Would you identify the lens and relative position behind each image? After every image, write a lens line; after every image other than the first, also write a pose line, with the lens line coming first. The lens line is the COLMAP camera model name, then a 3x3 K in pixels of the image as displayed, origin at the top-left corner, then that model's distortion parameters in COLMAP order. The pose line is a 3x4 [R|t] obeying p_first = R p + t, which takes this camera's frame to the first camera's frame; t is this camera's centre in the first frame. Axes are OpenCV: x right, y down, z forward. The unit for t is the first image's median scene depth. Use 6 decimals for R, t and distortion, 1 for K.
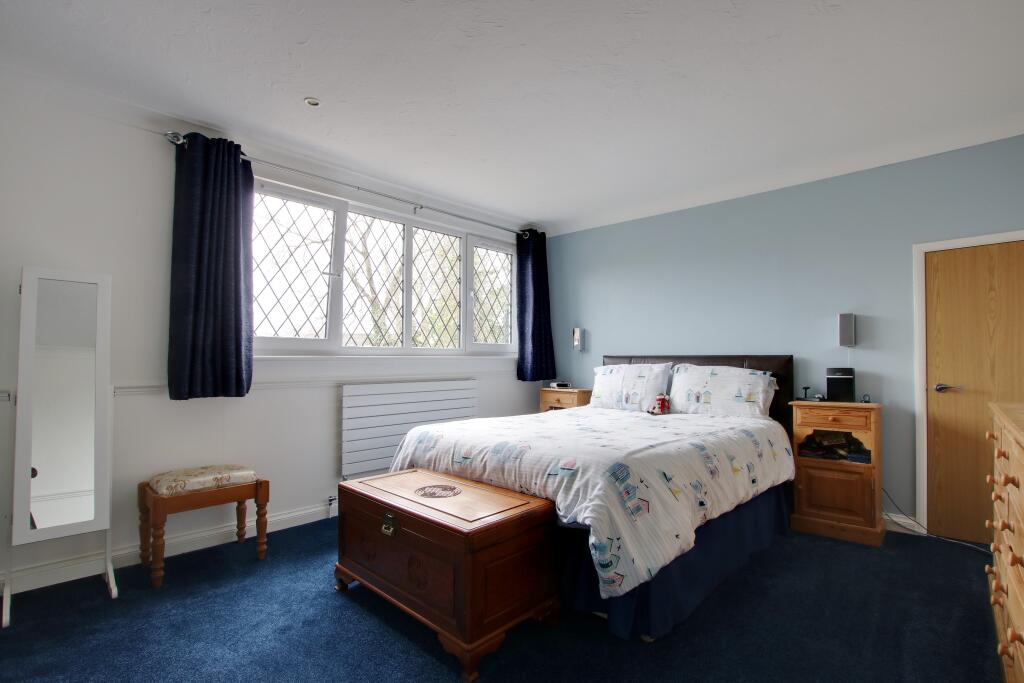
lens RADIAL K [[480.8, 0, 517.6], [0, 480.8, 341.8], [0, 0, 1]] dist [-0.035146, 0.004384]
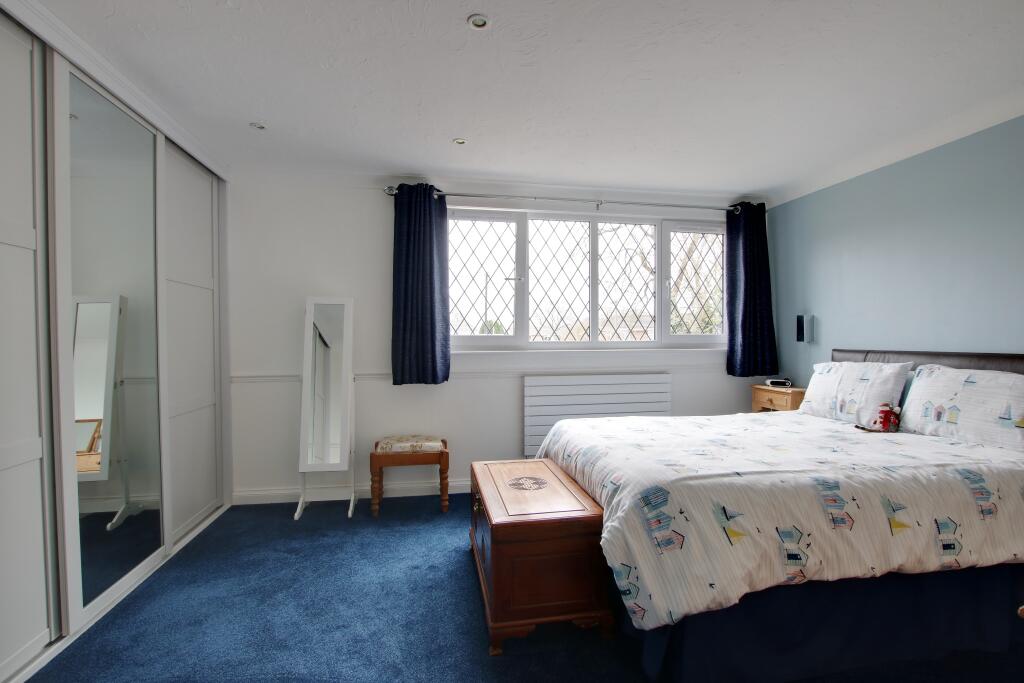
lens RADIAL K [[480.8, 0, 519.5], [0, 480.8, 343.1], [0, 0, 1]] dist [-0.035146, 0.004384]
pose [[0.805891, 0.002557, -0.592058, 0.340199], [0.024553, 0.998986, 0.037736, -0.036106], [0.591554, -0.044948, 0.805011, 0.088026]]
